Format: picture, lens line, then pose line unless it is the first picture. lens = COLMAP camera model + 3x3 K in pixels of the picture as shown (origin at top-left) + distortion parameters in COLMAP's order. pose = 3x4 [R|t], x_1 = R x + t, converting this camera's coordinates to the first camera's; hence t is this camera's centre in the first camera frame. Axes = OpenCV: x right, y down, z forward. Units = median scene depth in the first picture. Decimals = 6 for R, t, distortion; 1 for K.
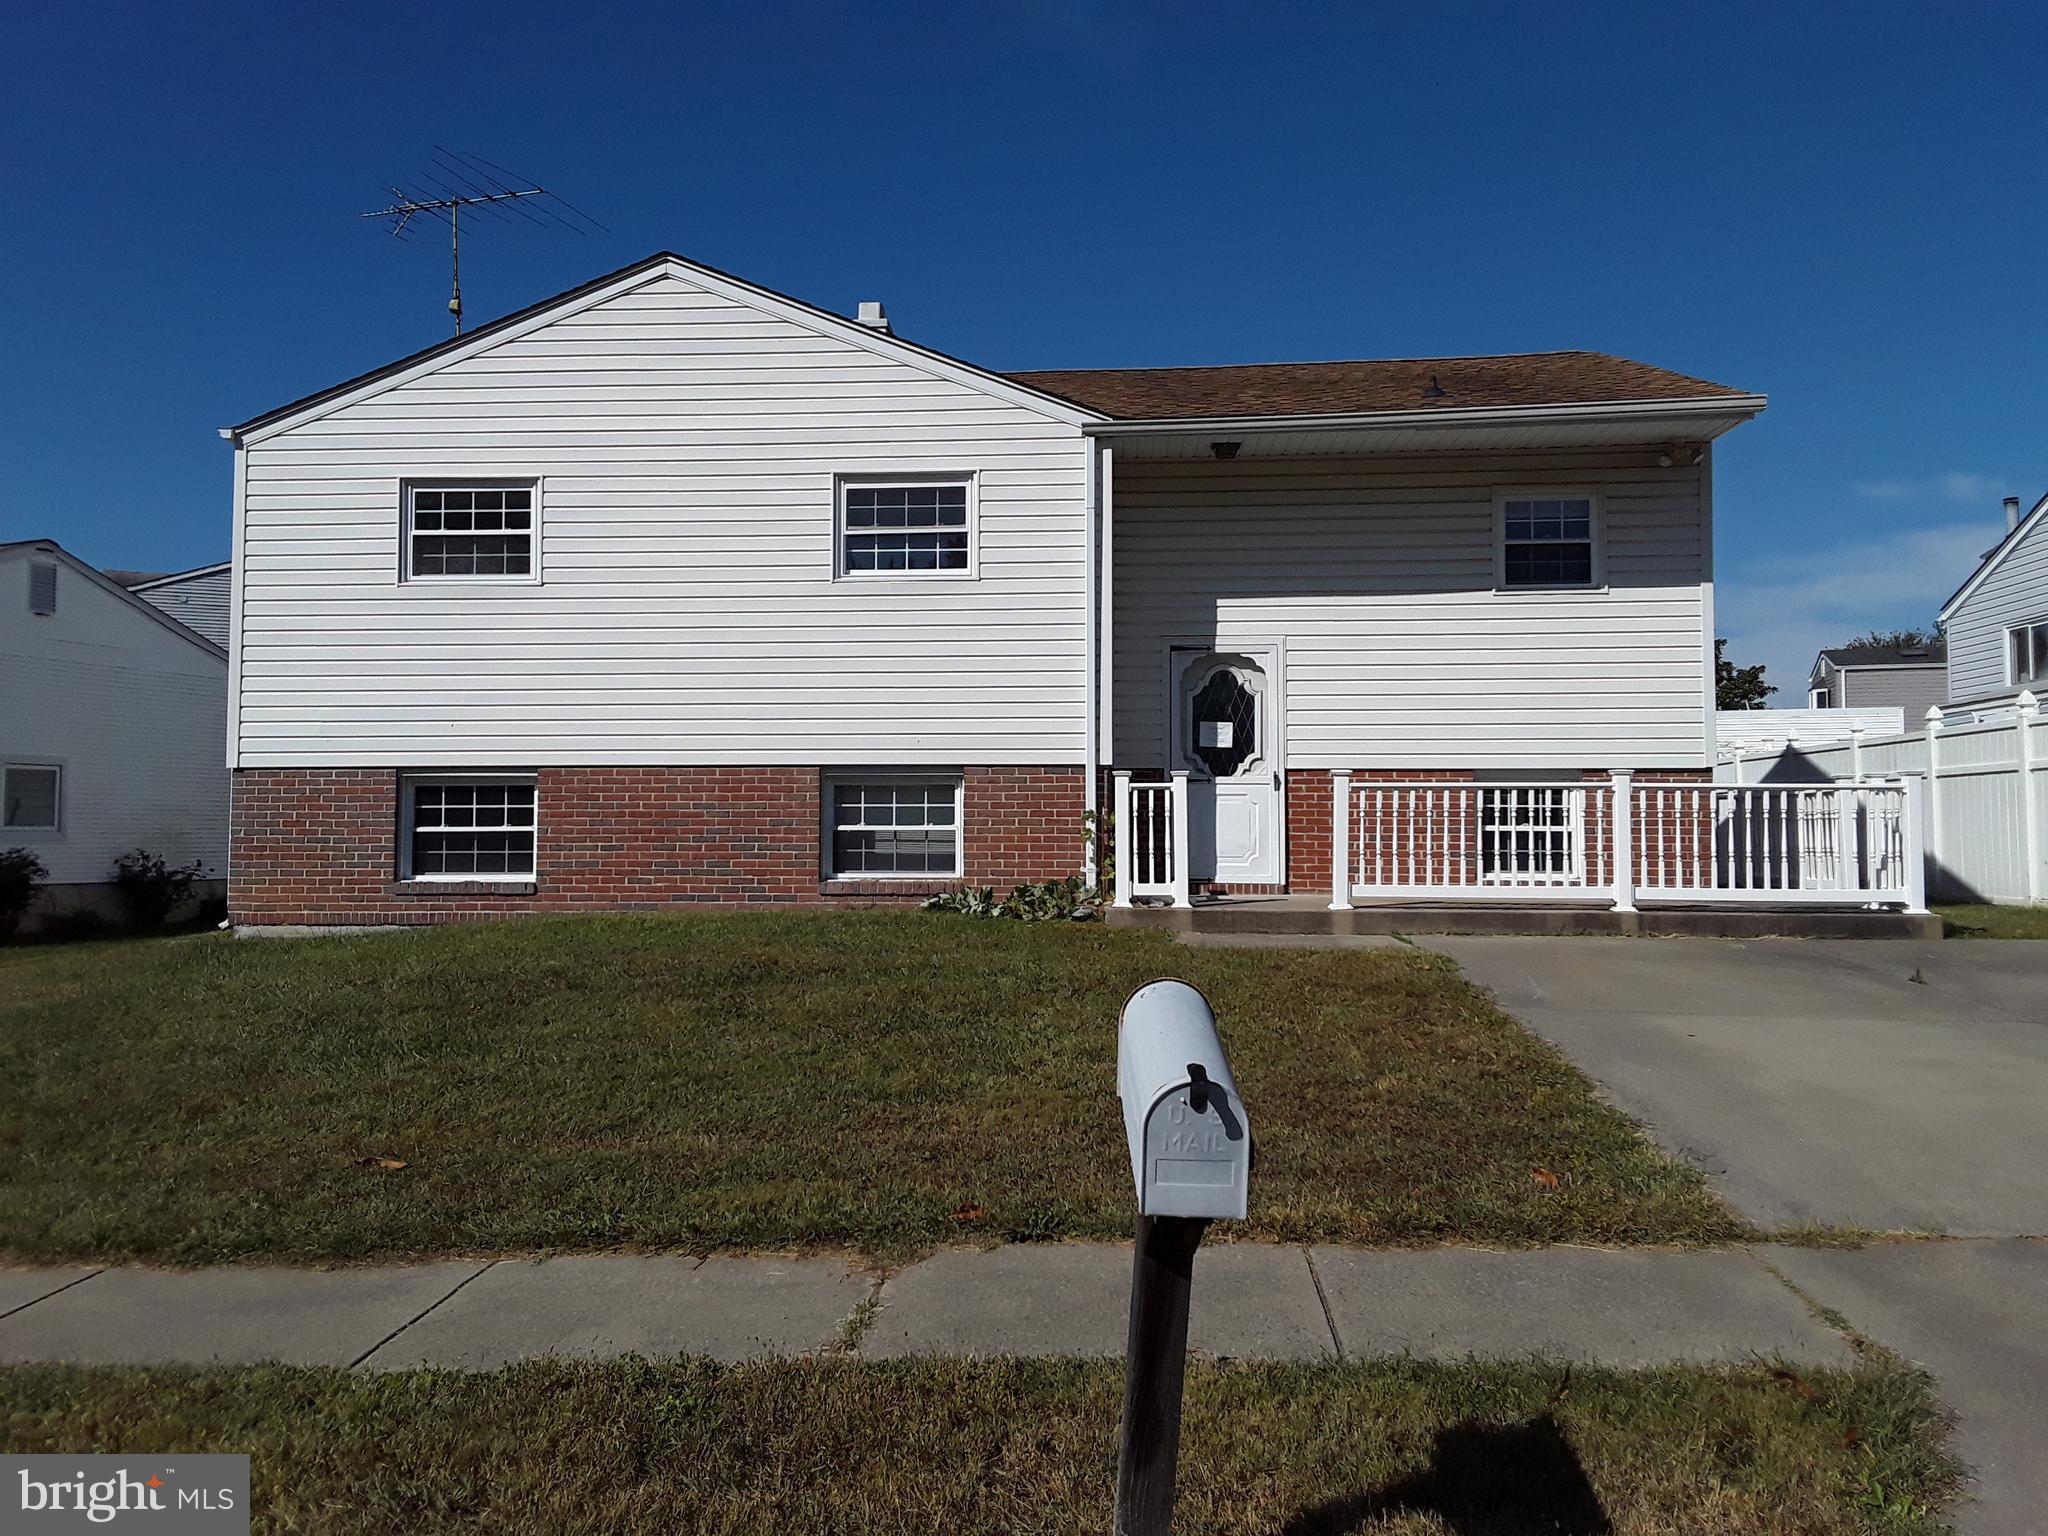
lens RADIAL K [[1636.4, 0, 1002.3], [0, 1636.4, 757.2], [0, 0, 1]] dist [0.126527, -0.217455]
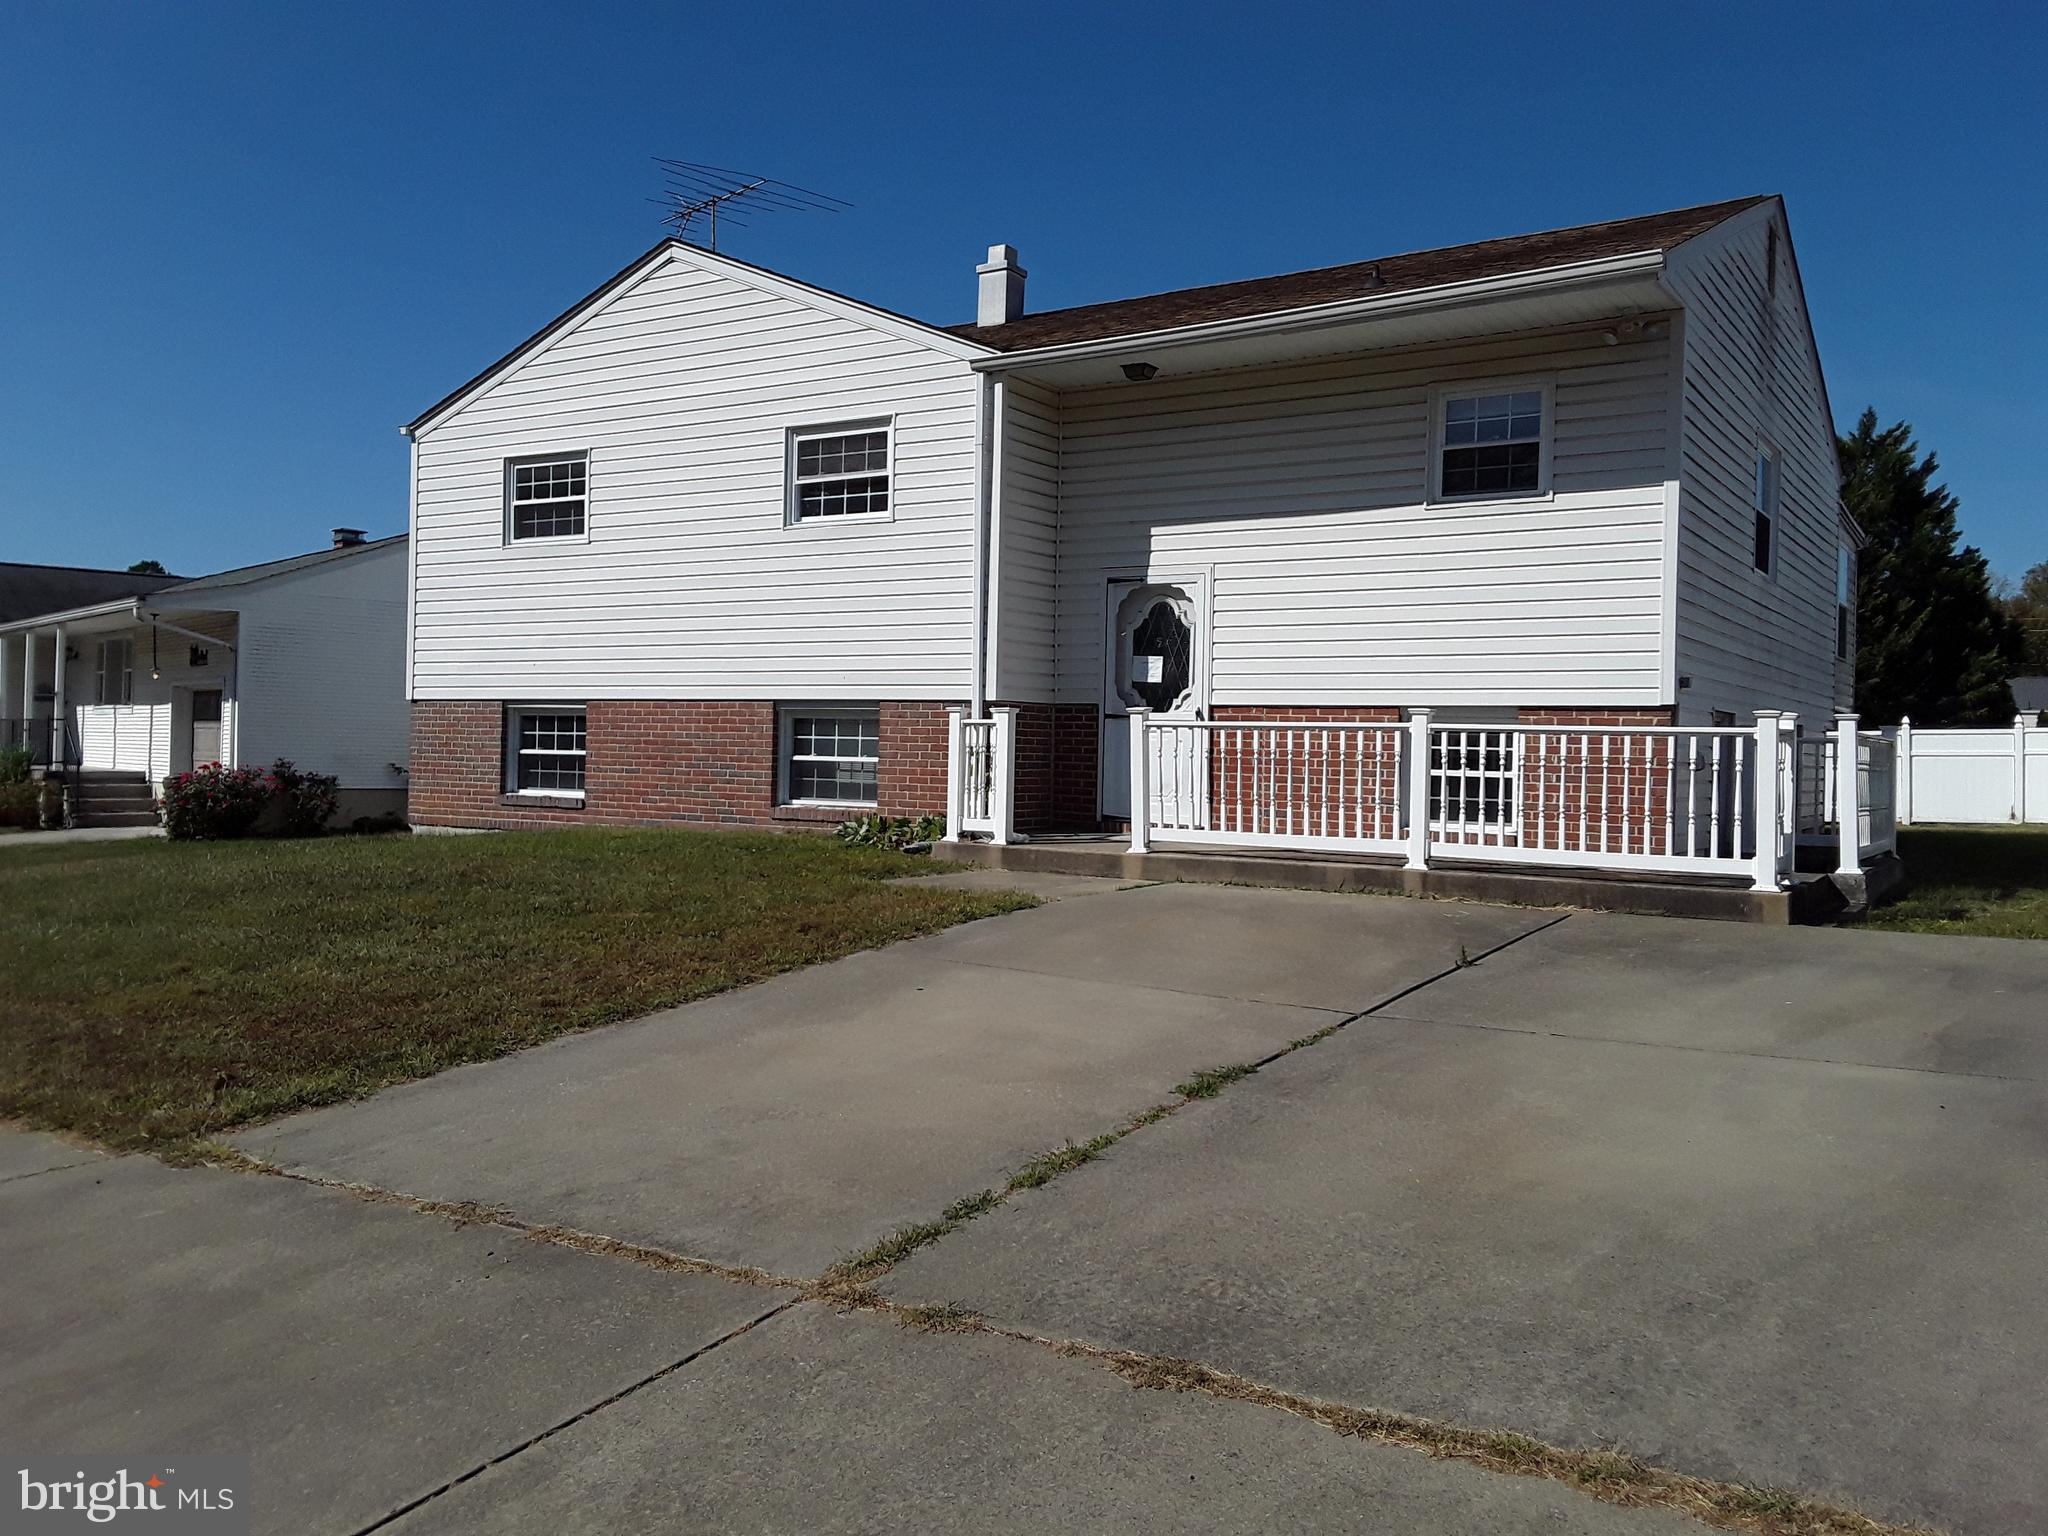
lens RADIAL K [[1636.4, 0, 1002.3], [0, 1636.4, 757.2], [0, 0, 1]] dist [0.126527, -0.217455]
pose [[0.880315, 0.020080, -0.473965, 0.527282], [0.001208, 0.999006, 0.044567, -0.005329], [0.474389, -0.039806, 0.879415, 0.111264]]
